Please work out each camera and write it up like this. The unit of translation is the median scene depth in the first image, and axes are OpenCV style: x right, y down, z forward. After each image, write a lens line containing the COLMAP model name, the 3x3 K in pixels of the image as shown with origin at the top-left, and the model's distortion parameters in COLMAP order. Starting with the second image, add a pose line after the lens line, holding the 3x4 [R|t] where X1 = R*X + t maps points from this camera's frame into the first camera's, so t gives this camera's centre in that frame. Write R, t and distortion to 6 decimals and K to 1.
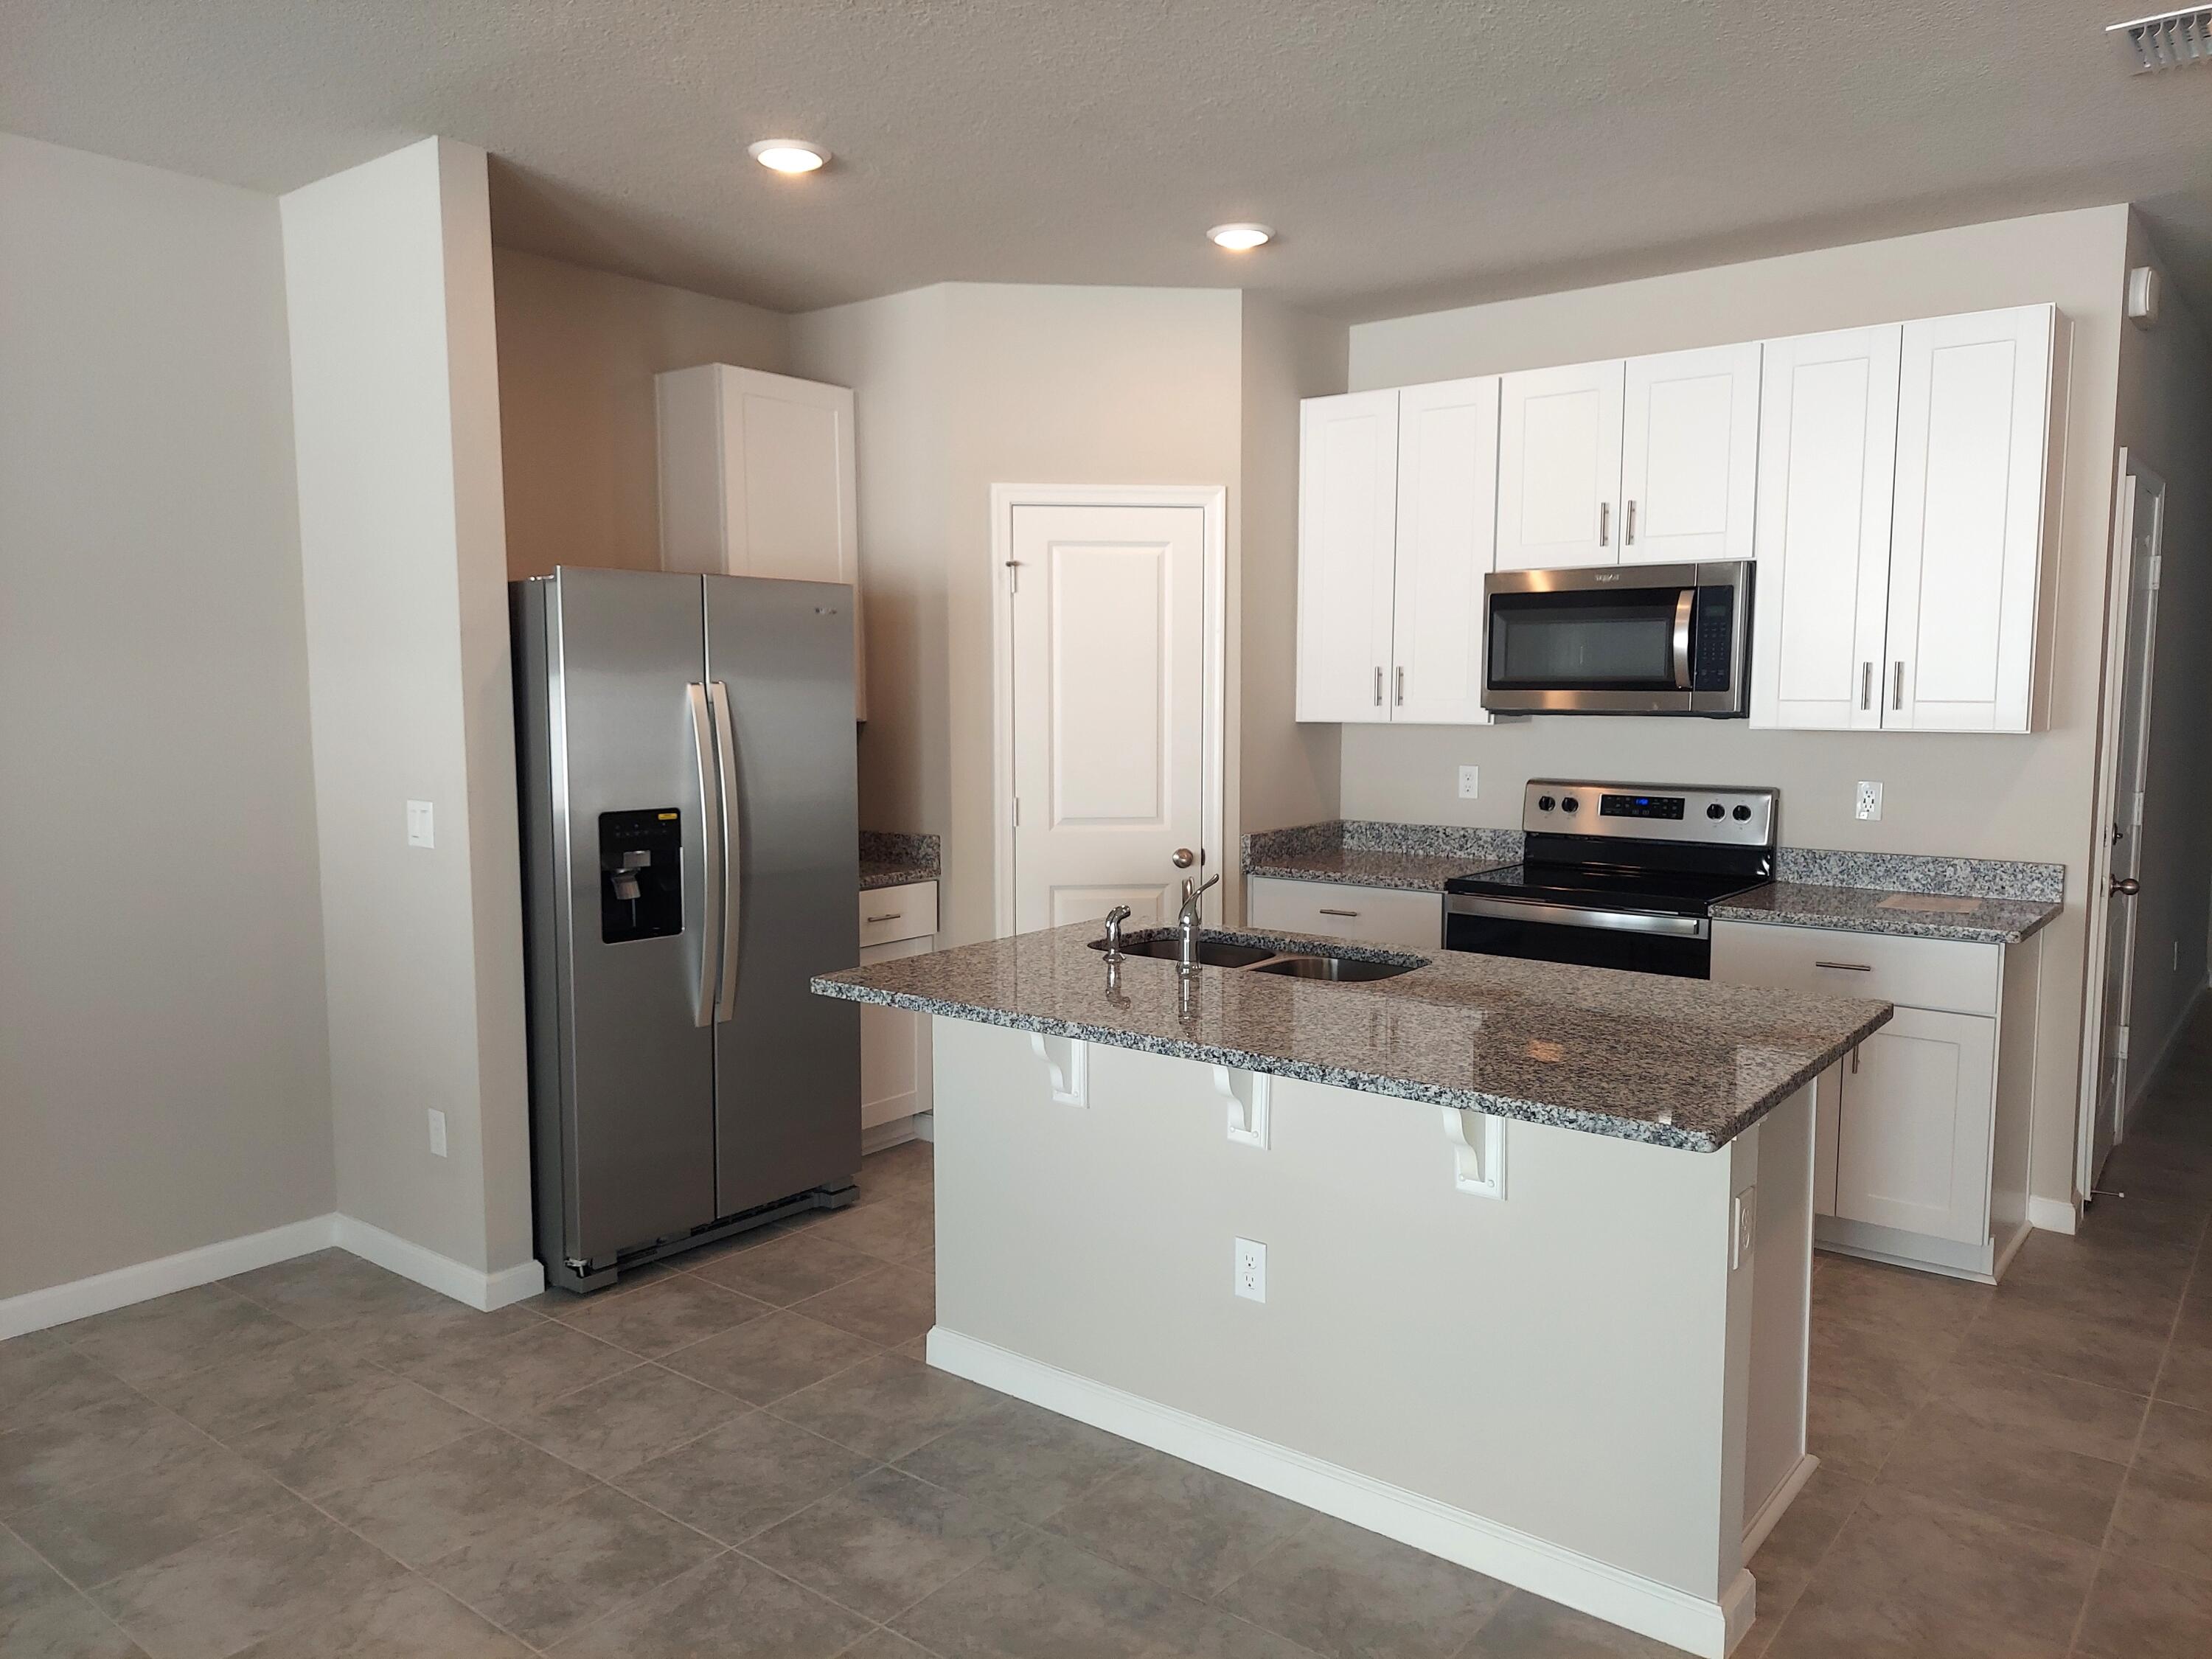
lens RADIAL K [[1600.3, 0, 1106.0], [0, 1600.3, 829.5], [0, 0, 1]] dist [0.083887, -0.094194]
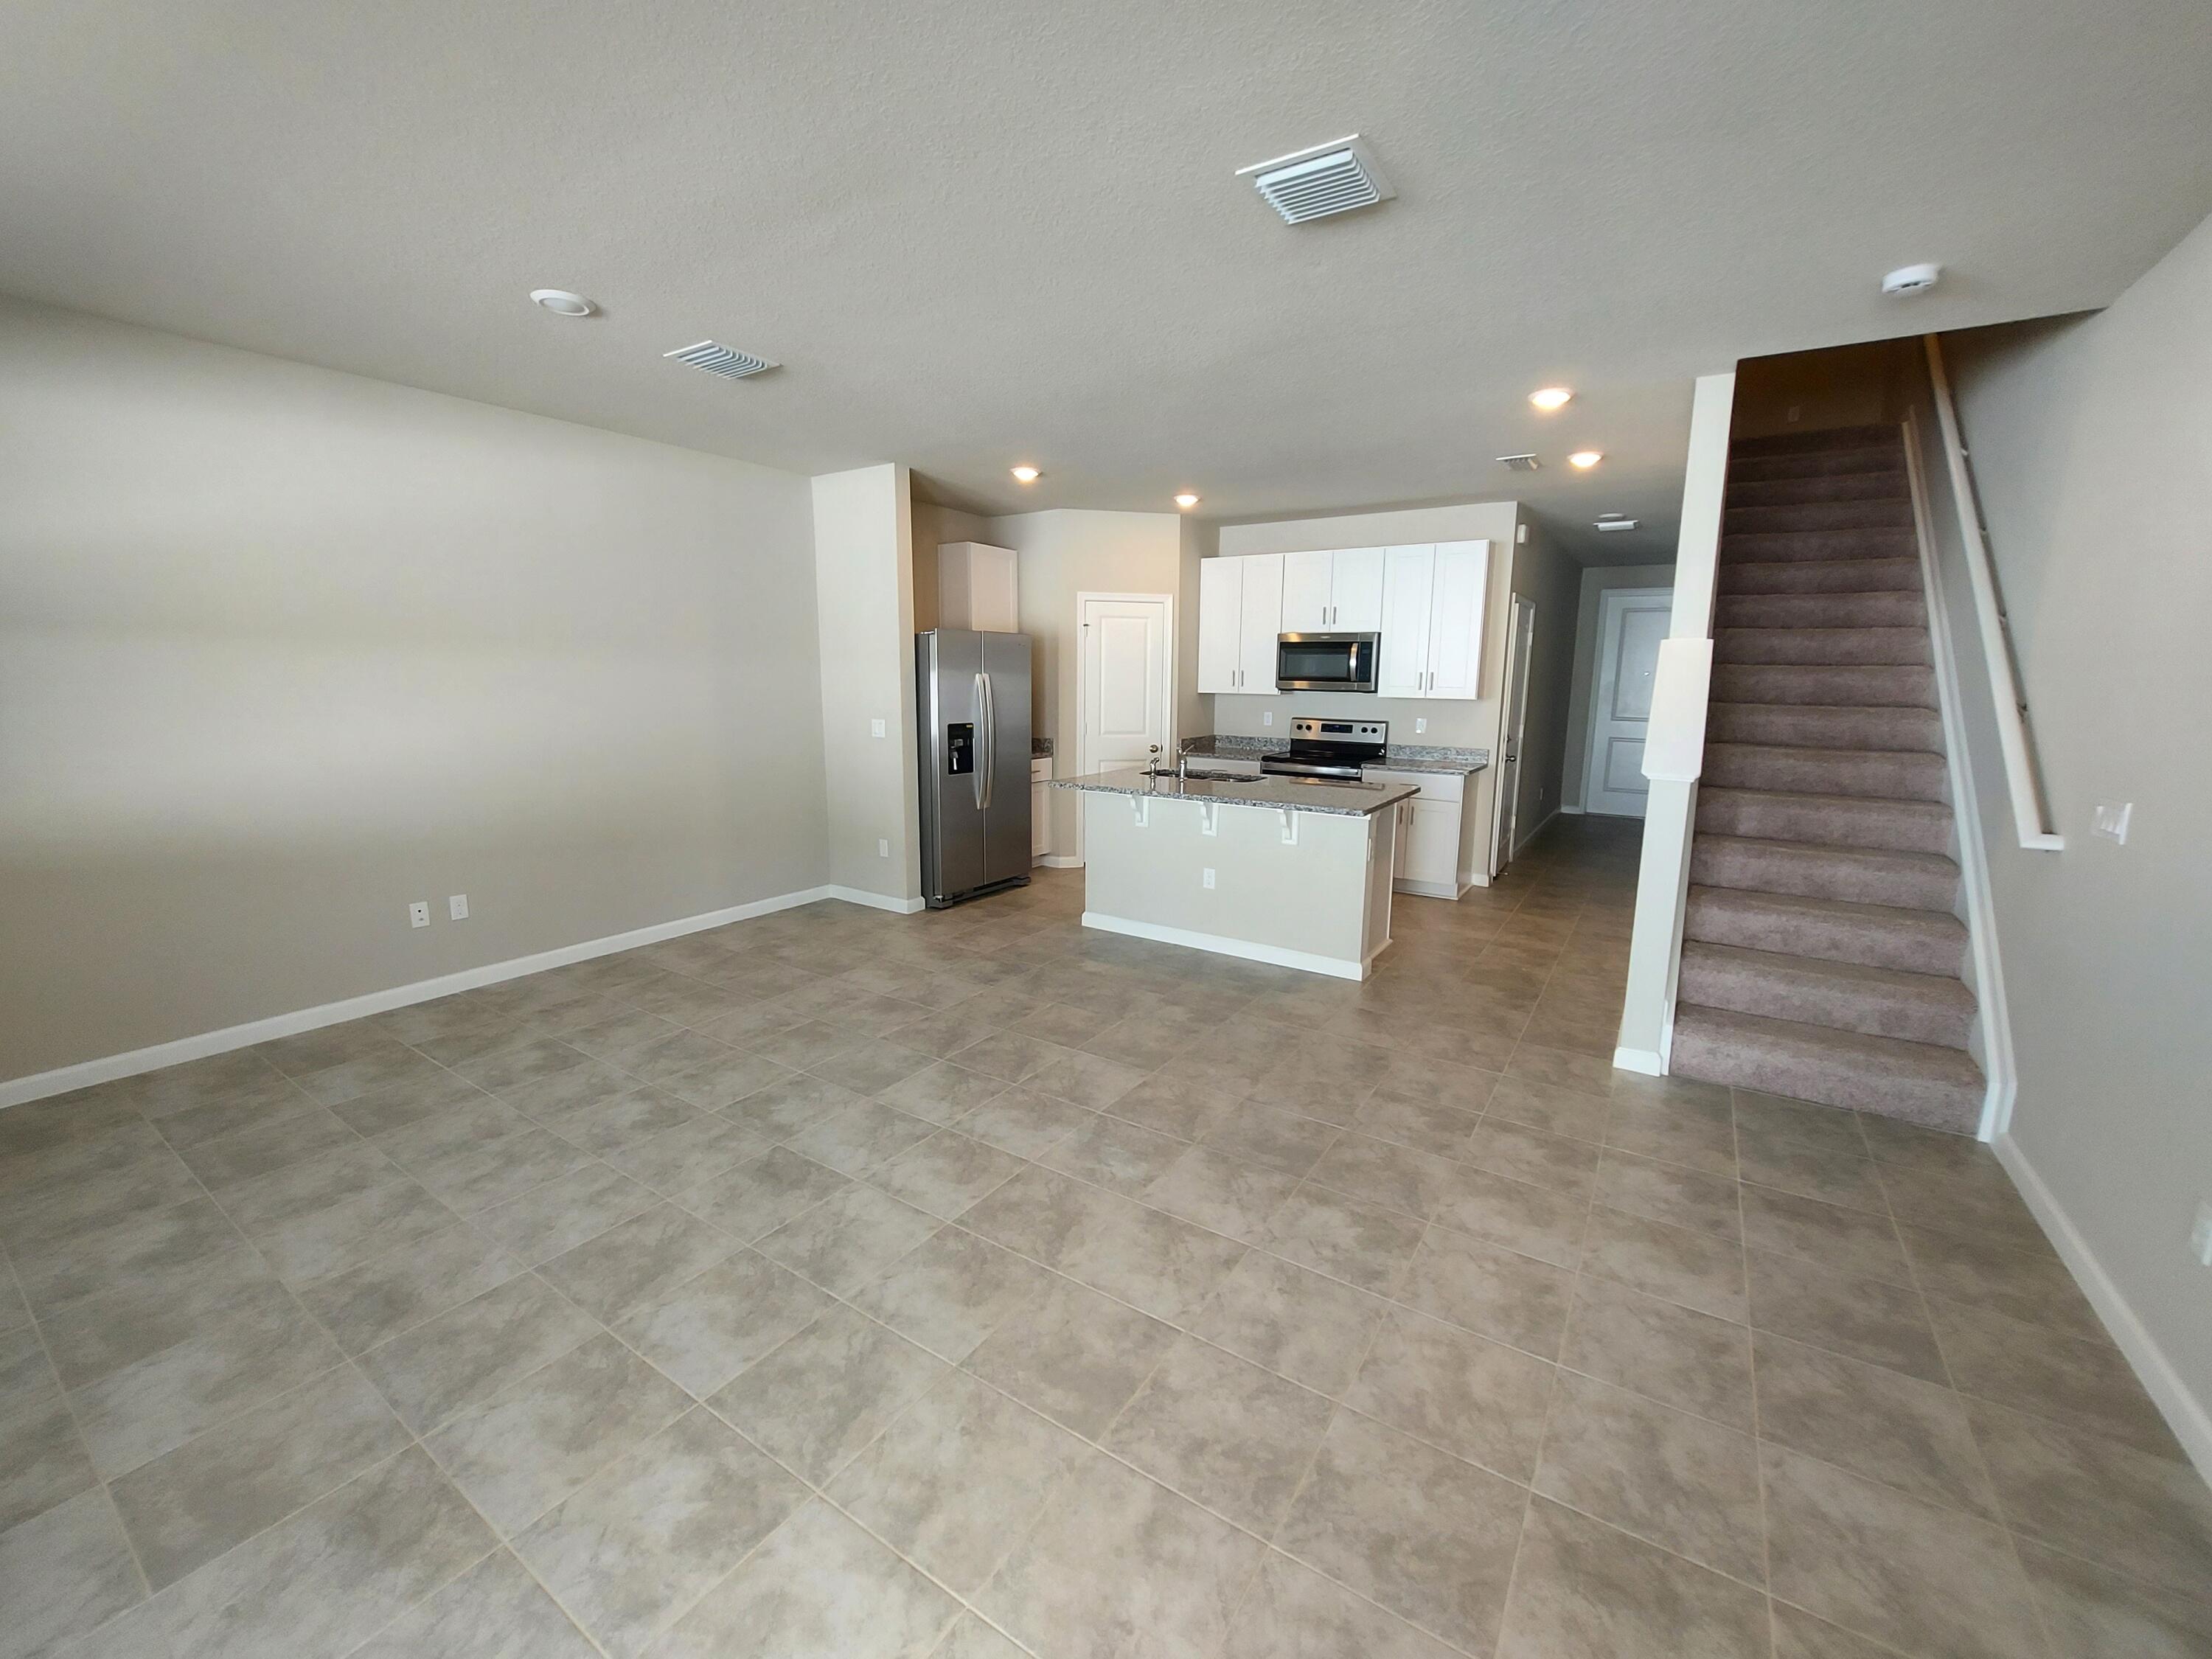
lens RADIAL K [[906.3, 0, 1106.0], [0, 906.3, 829.5], [0, 0, 1]] dist [-0.010330, 0.000329]
pose [[0.996059, -0.003362, 0.088630, -0.171910], [-0.003266, 0.997214, 0.074528, 0.044323], [-0.088633, -0.074524, 0.993273, -0.434871]]
